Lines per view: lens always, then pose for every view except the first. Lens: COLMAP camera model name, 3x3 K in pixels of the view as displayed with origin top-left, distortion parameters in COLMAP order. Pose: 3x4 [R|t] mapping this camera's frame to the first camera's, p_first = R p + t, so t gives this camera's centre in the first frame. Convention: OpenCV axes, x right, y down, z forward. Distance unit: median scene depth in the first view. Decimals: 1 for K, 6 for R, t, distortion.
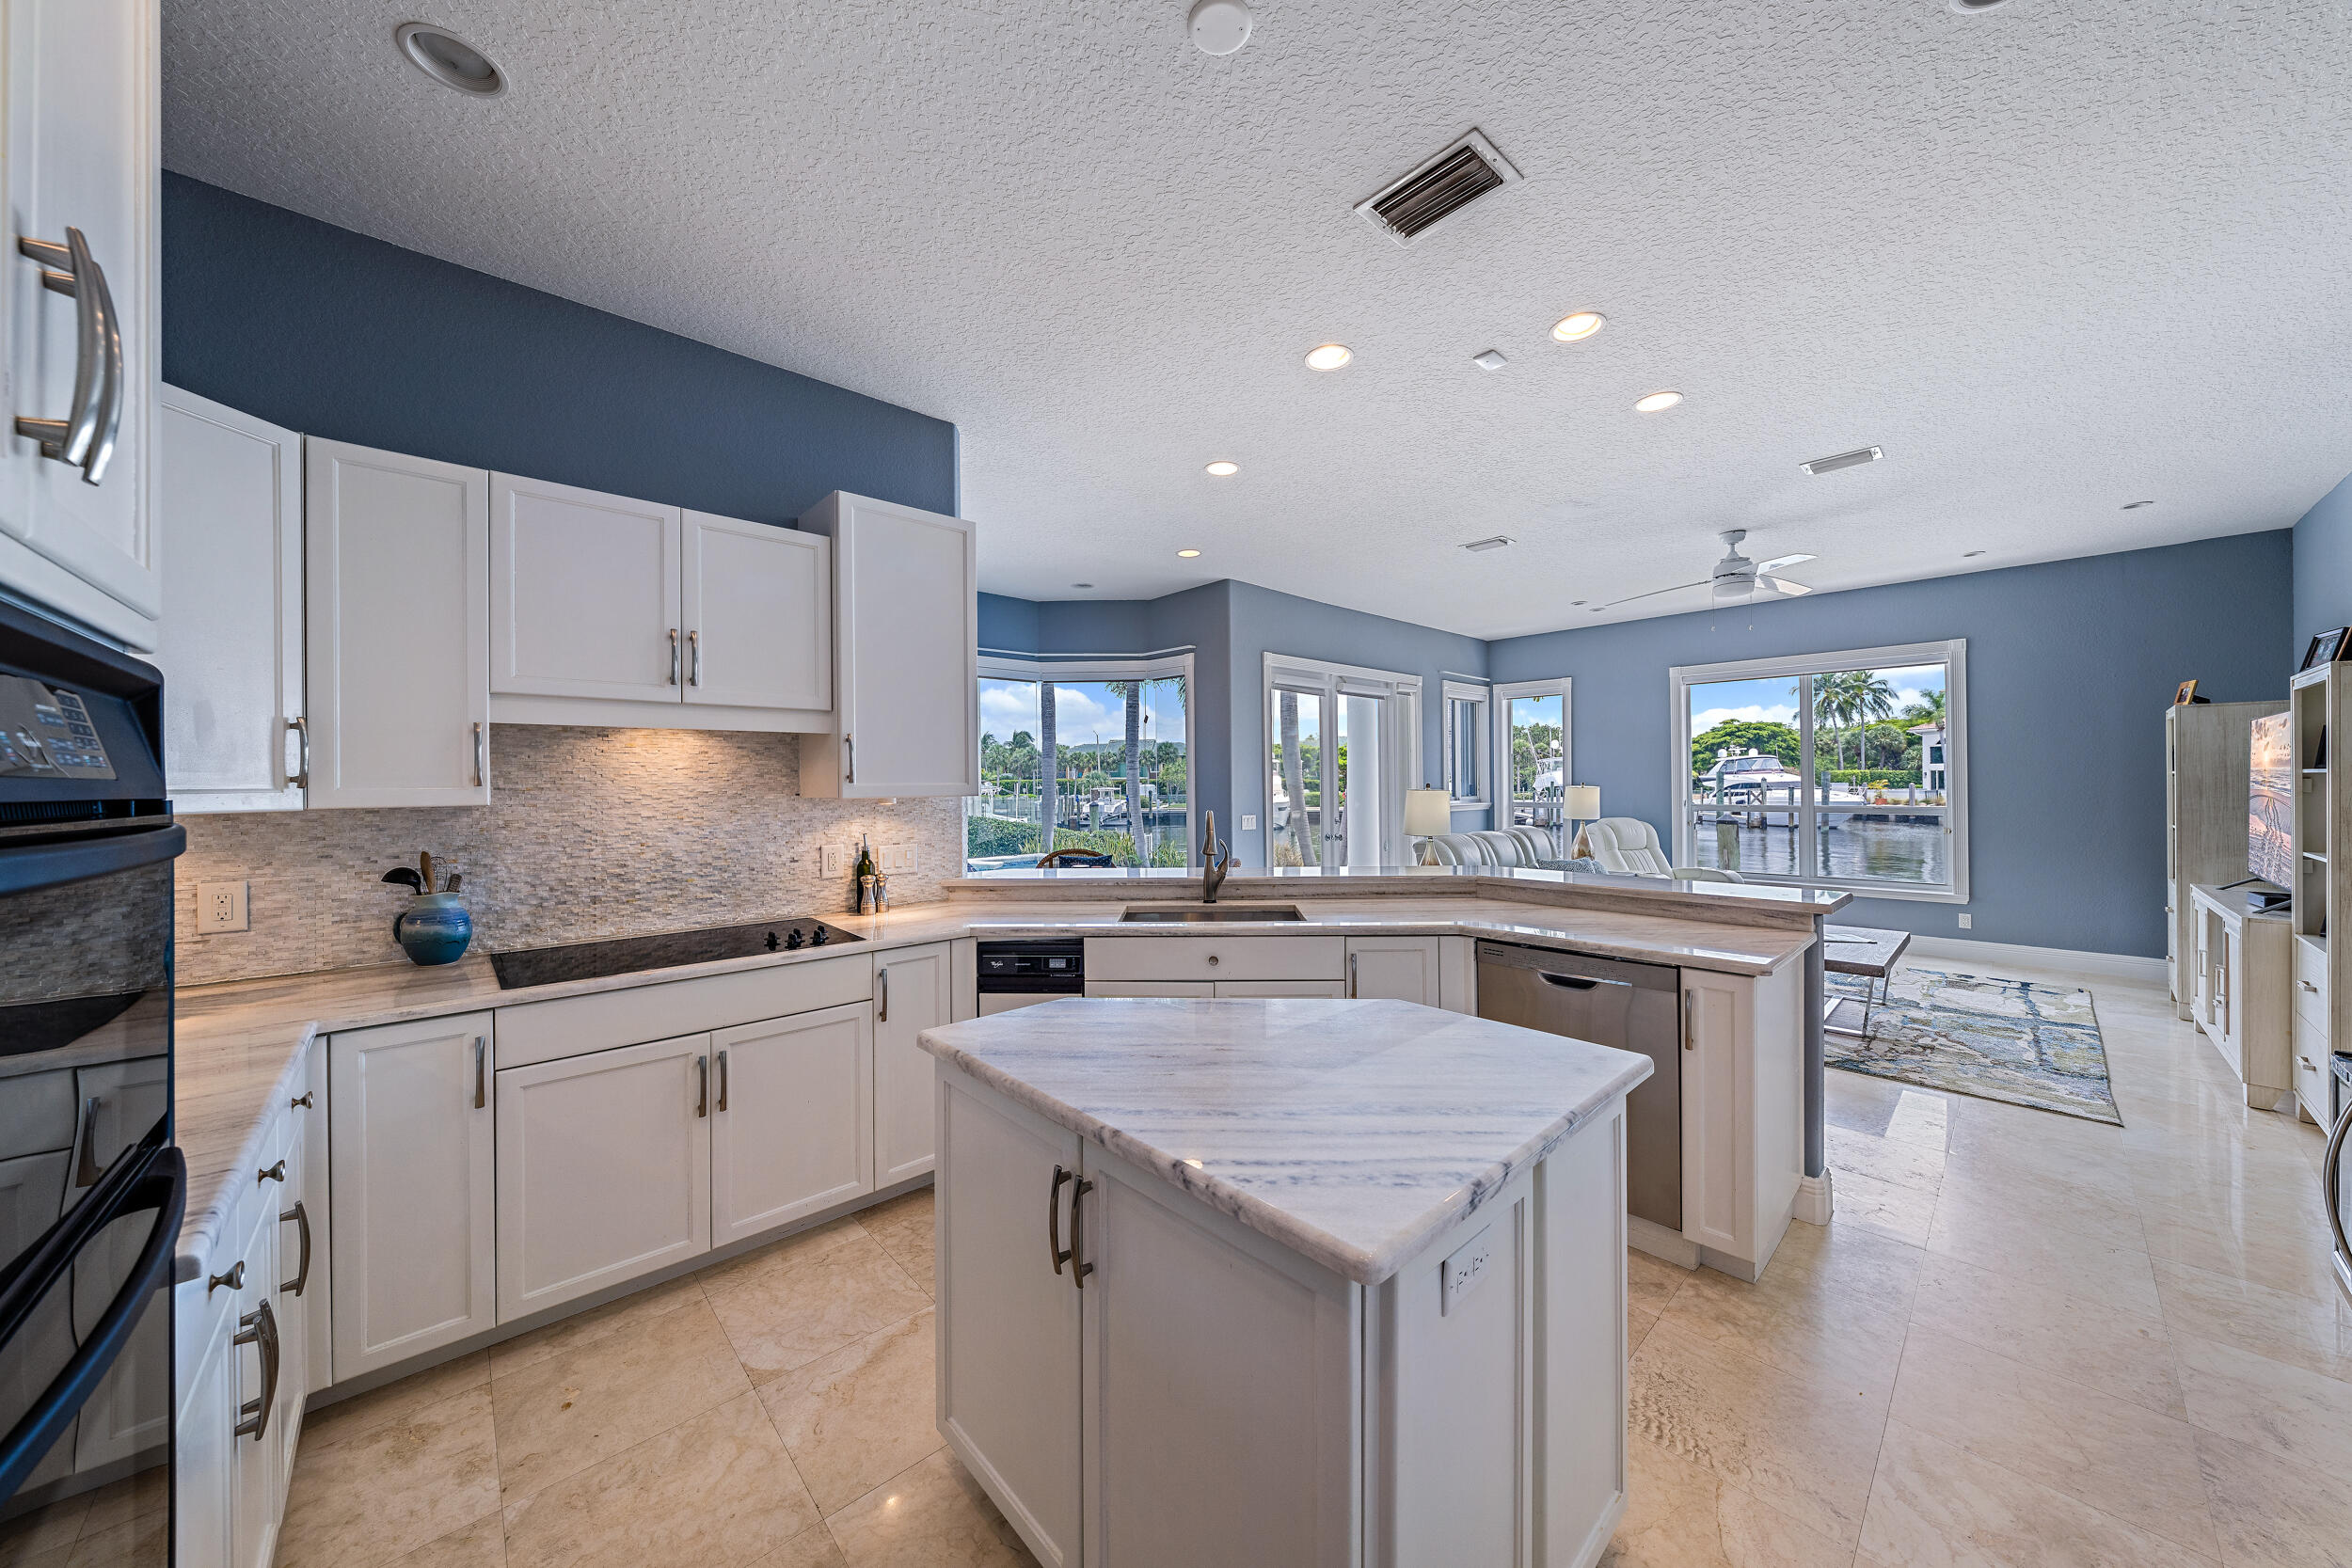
lens RADIAL K [[801.8, 0, 1179.3], [0, 801.8, 784.1], [0, 0, 1]] dist [-0.000440, -0.000026]
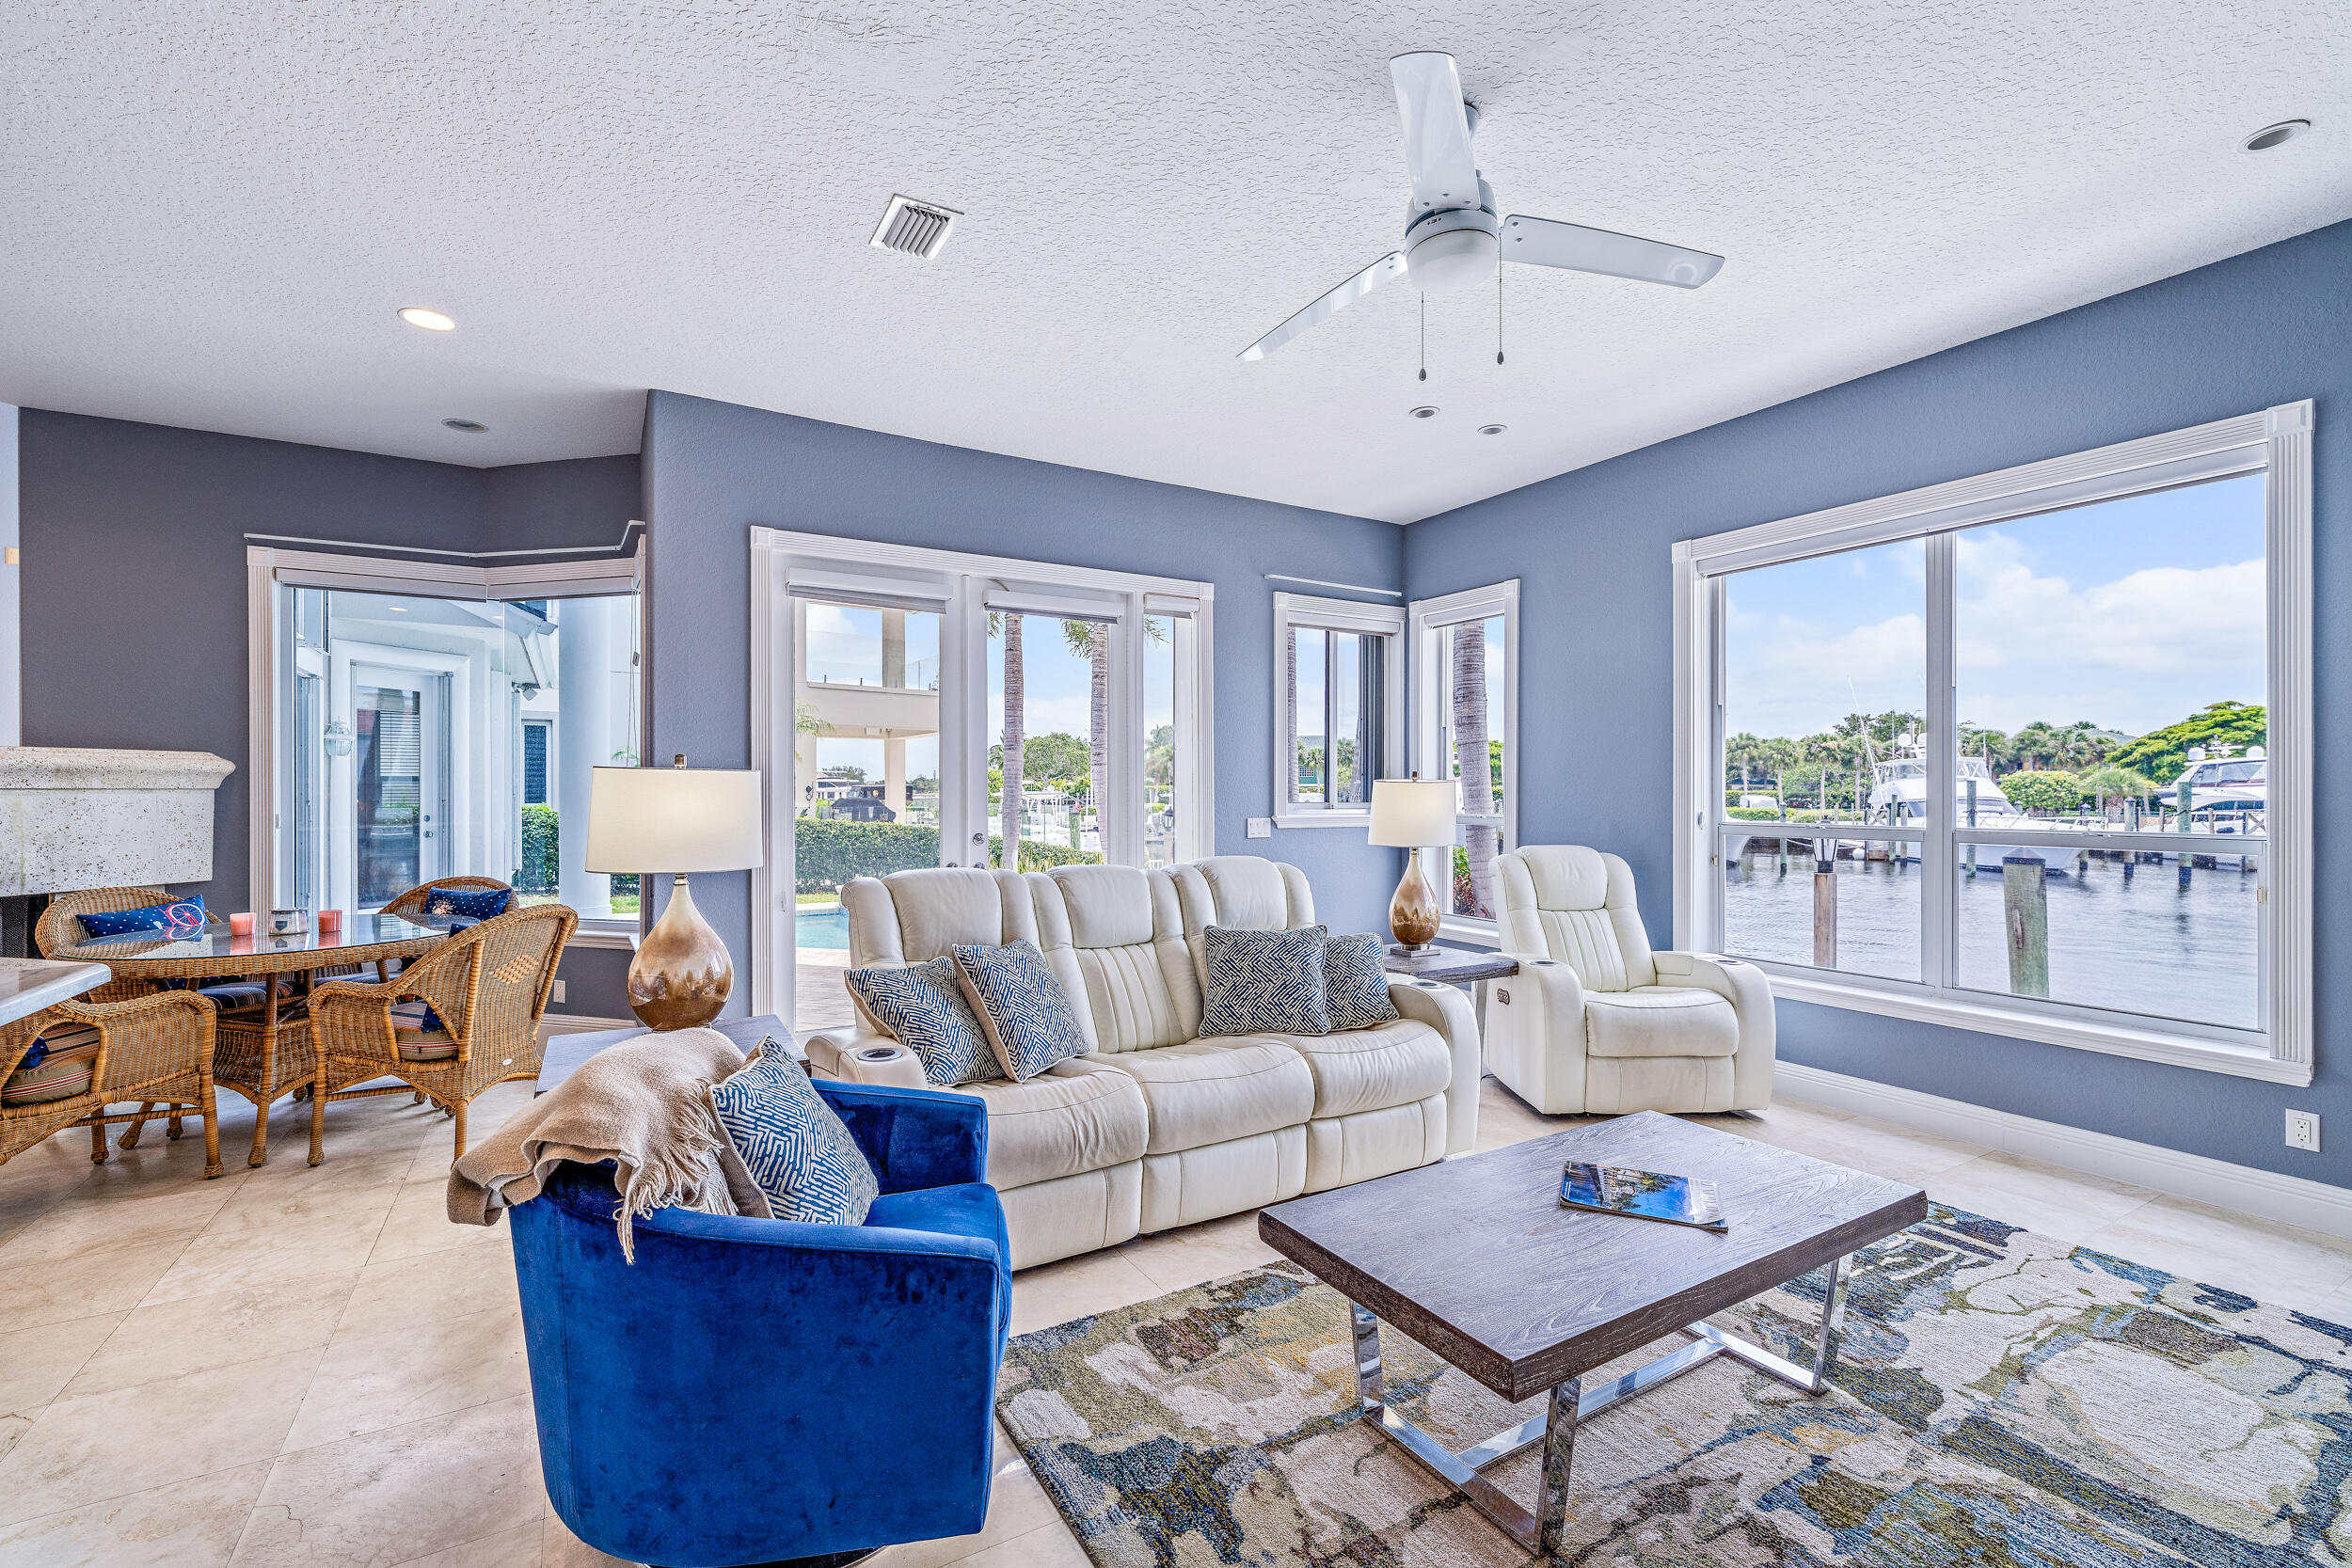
lens RADIAL K [[1012.8, 0, 1173.0], [0, 1012.8, 787.2], [0, 0, 1]] dist [0.000590, 0.000152]
pose [[0.976680, 0.012012, -0.214366, 0.382755], [-0.013049, 0.999909, -0.003423, 0.008424], [0.214305, 0.006140, 0.976747, 0.277791]]
